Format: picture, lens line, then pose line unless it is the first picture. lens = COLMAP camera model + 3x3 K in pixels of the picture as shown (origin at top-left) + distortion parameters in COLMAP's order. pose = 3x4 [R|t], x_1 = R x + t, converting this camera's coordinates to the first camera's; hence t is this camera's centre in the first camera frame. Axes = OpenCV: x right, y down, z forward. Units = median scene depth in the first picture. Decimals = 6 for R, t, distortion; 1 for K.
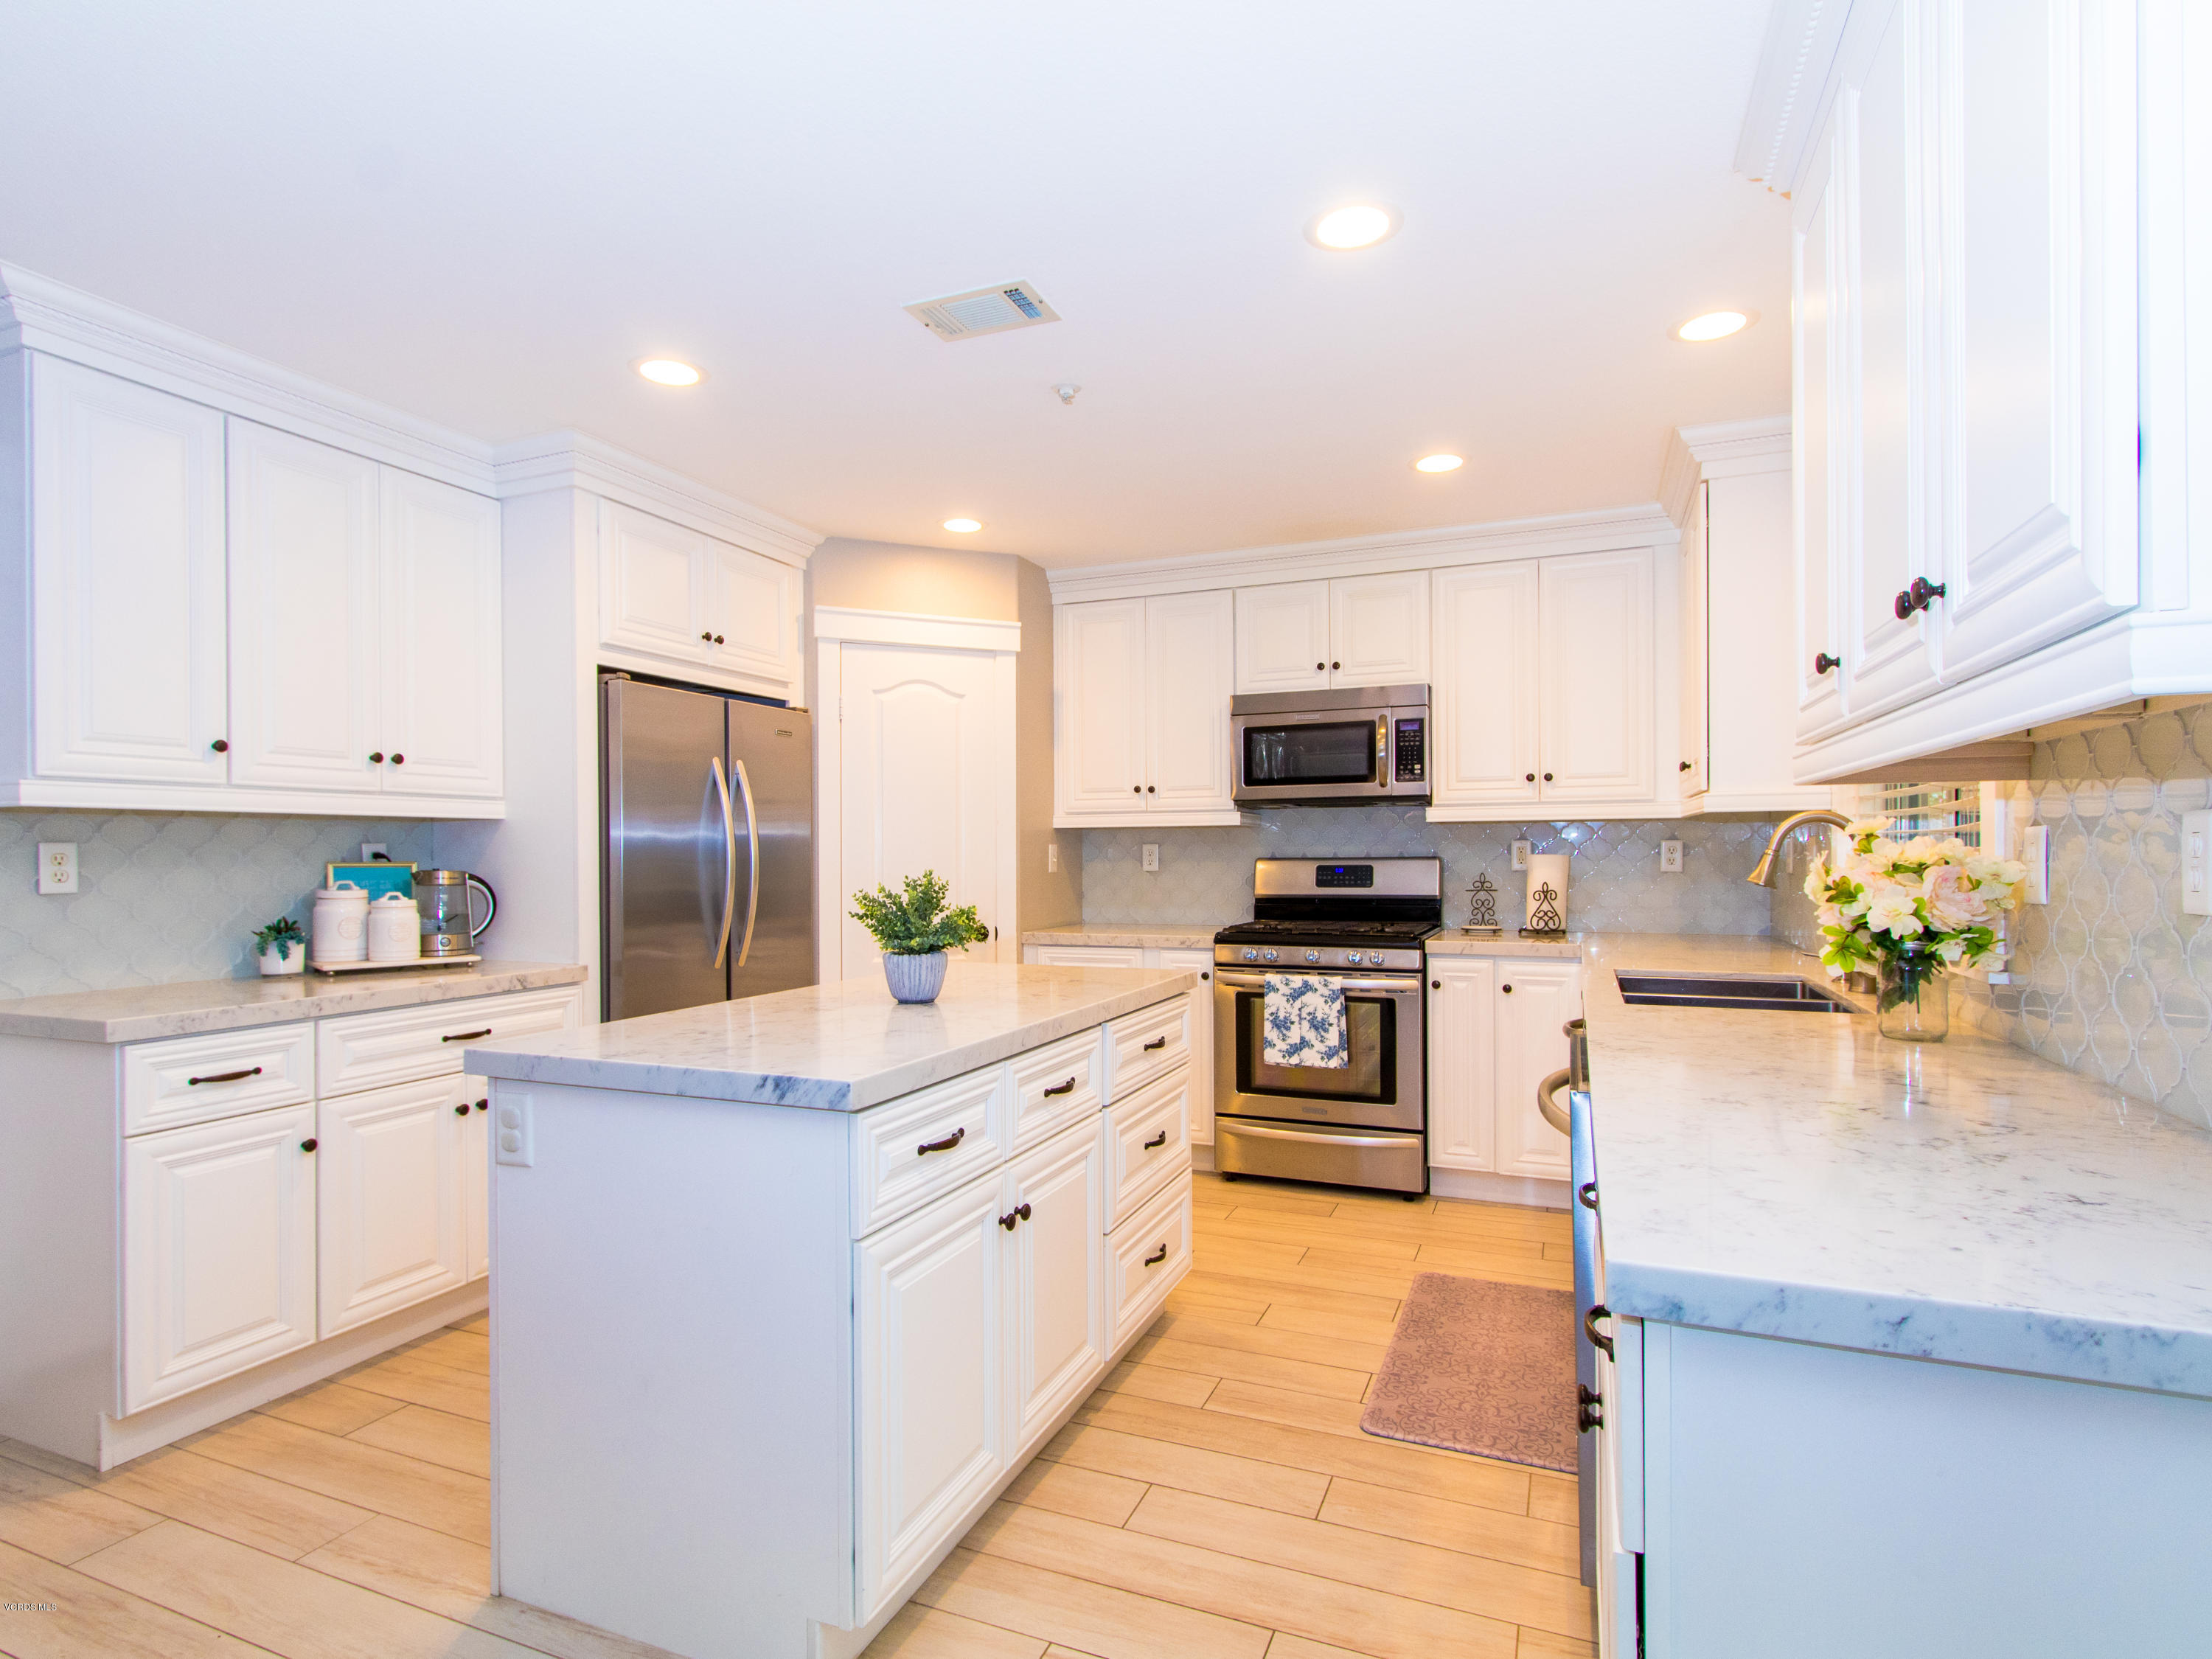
lens RADIAL K [[1139.0, 0, 1099.6], [0, 1139.0, 853.0], [0, 0, 1]] dist [0.003924, 0.000345]
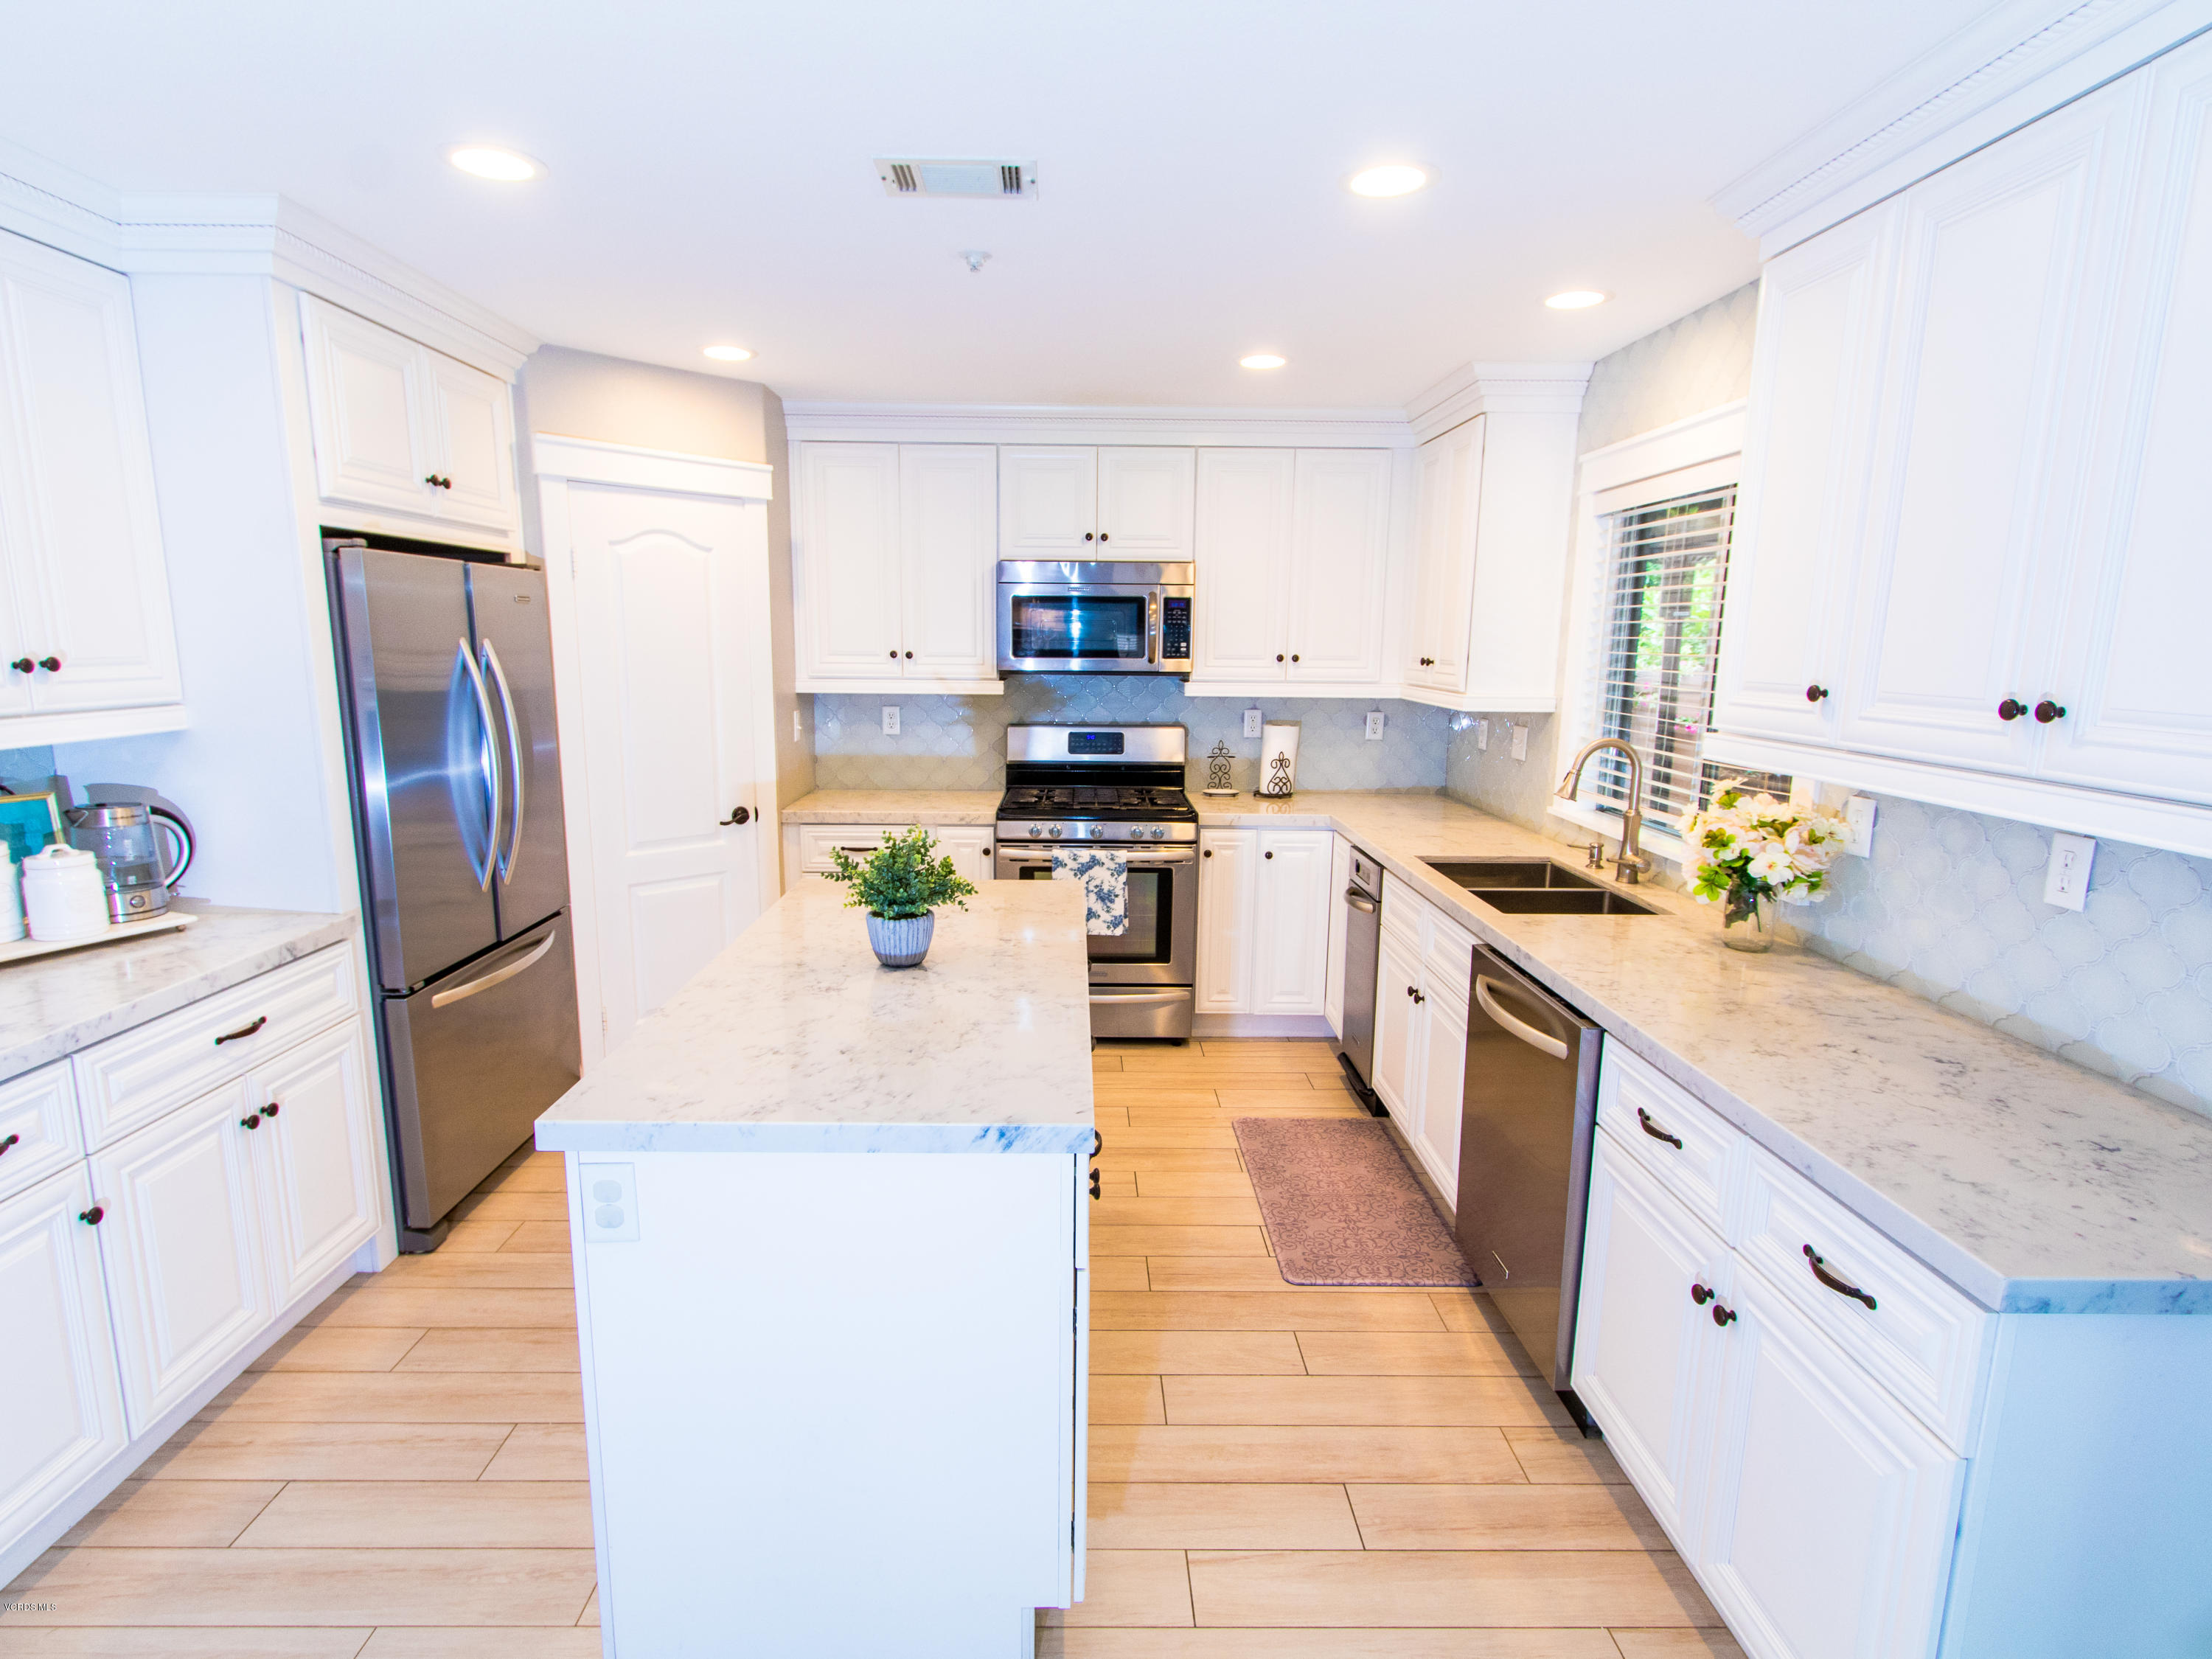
lens RADIAL K [[1139.9, 0, 1082.7], [0, 1139.9, 843.3], [0, 0, 1]] dist [0.001072, 0.001260]
pose [[0.918294, -0.055710, 0.391960, -0.237159], [-0.015974, 0.984029, 0.177287, -0.084089], [-0.395577, -0.169063, 0.902739, 0.063123]]
